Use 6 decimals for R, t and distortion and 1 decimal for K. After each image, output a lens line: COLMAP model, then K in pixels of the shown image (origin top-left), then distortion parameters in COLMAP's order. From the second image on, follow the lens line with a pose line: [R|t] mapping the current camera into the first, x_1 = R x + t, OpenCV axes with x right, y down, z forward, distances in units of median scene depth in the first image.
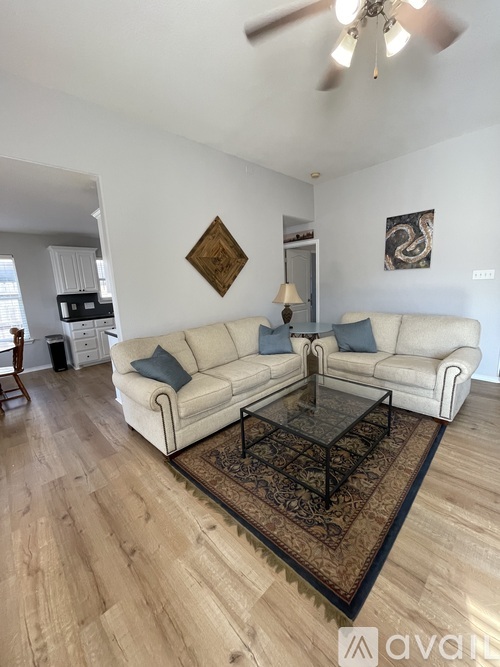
lens RADIAL K [[269.8, 0, 250.0], [0, 269.8, 333.5], [0, 0, 1]] dist [-0.001096, -0.000159]
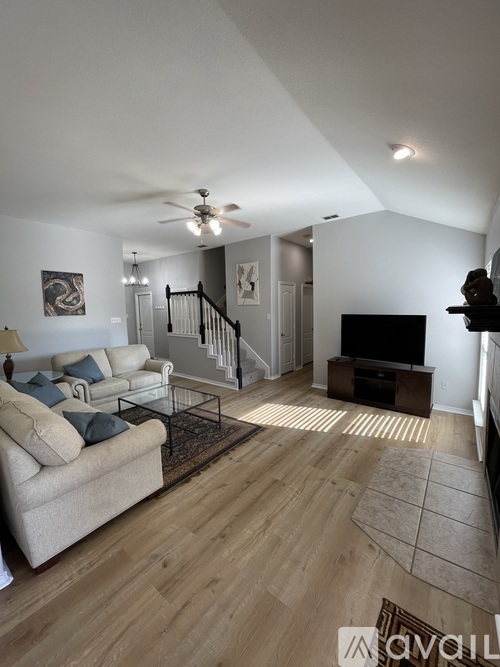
lens RADIAL K [[269.8, 0, 250.0], [0, 269.8, 333.5], [0, 0, 1]] dist [-0.001096, -0.000159]
pose [[-0.134348, -0.047913, 0.989775, -0.791782], [0.214473, 0.973749, 0.076249, -0.079385], [-0.967446, 0.222524, -0.120545, 0.384313]]
